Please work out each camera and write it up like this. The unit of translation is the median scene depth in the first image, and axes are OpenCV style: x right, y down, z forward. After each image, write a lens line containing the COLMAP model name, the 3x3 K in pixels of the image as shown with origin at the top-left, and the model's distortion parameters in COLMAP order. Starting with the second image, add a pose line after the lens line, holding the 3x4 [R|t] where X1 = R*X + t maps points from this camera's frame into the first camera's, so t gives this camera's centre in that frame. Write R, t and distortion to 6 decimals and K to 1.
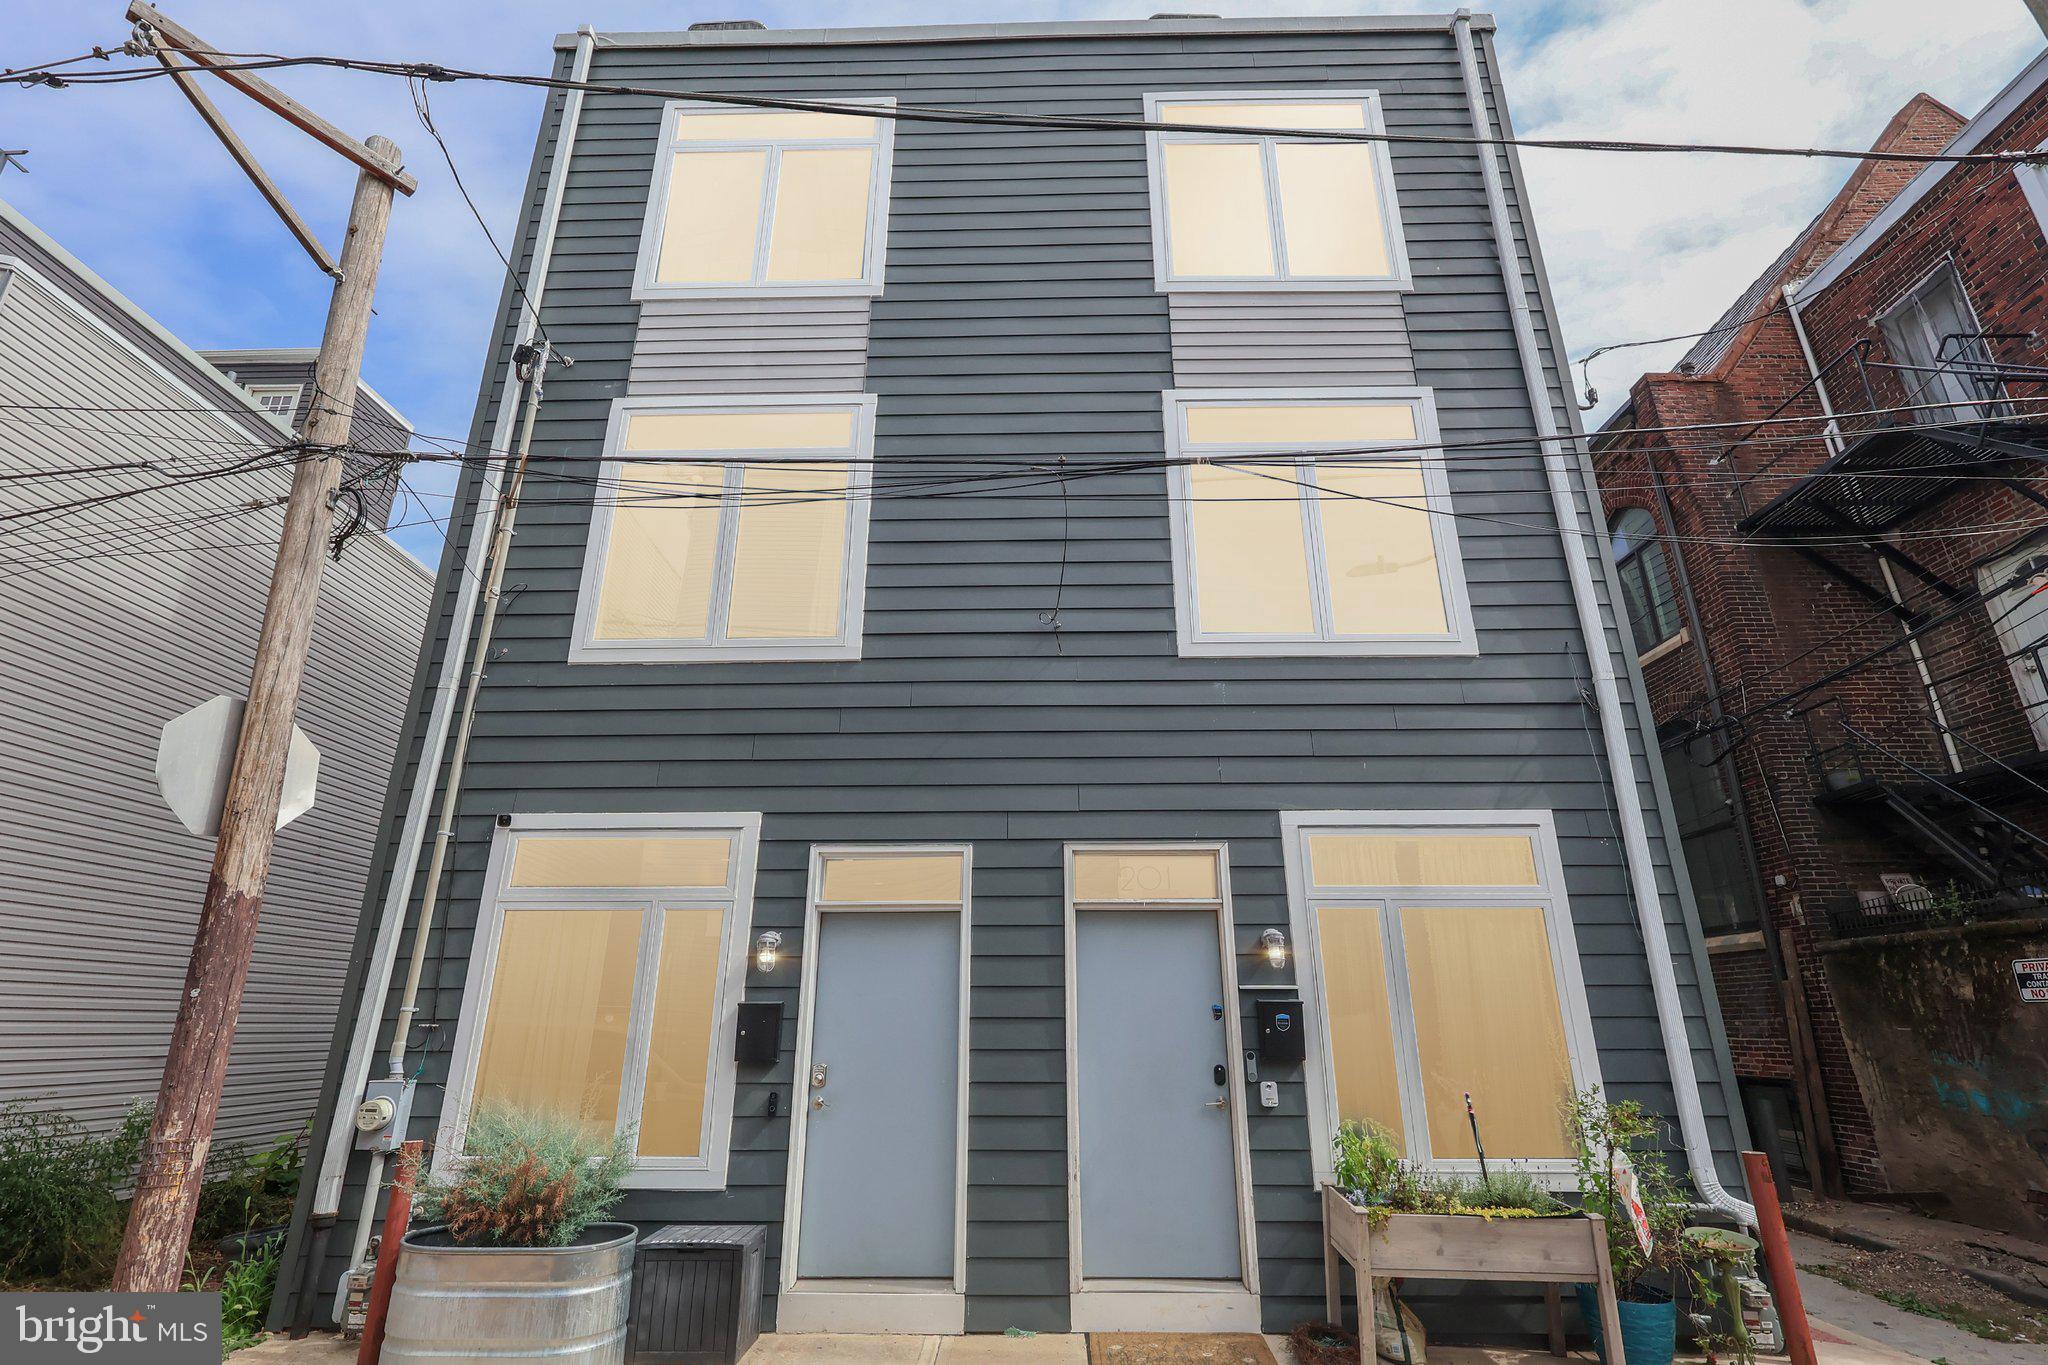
lens RADIAL K [[975.1, 0, 1038.5], [0, 975.1, 680.2], [0, 0, 1]] dist [-0.007017, 0.005164]
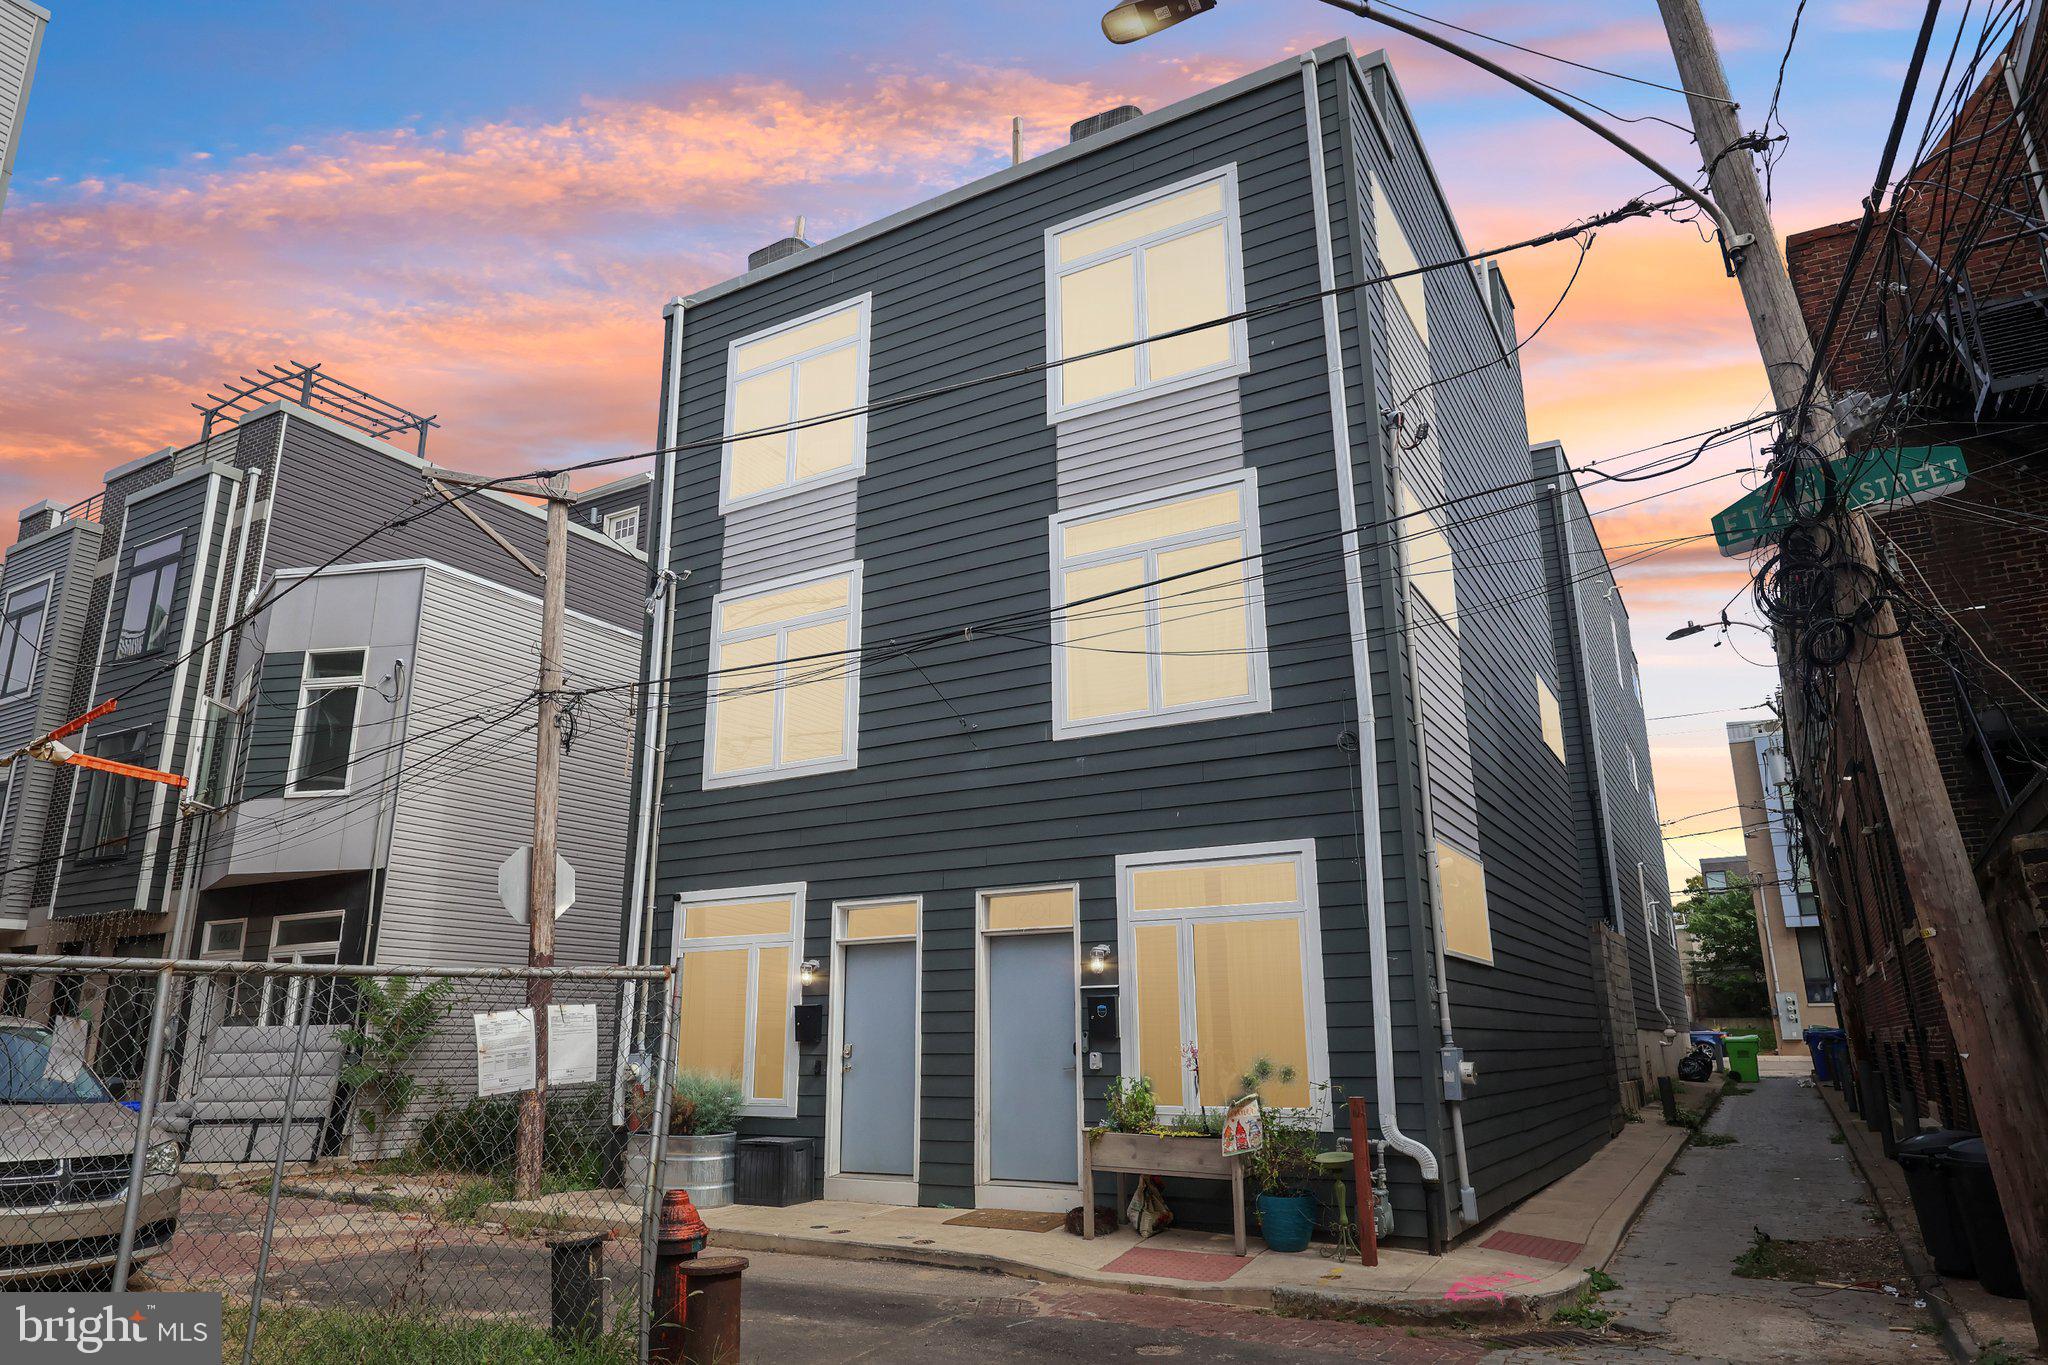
lens RADIAL K [[1315.5, 0, 1006.5], [0, 1315.5, 681.8], [0, 0, 1]] dist [-0.001116, 0.000242]
pose [[0.868699, -0.138288, -0.475645, 1.007318], [0.173121, 0.984445, 0.029966, -0.177675], [0.464102, -0.108376, 0.879127, -0.615868]]
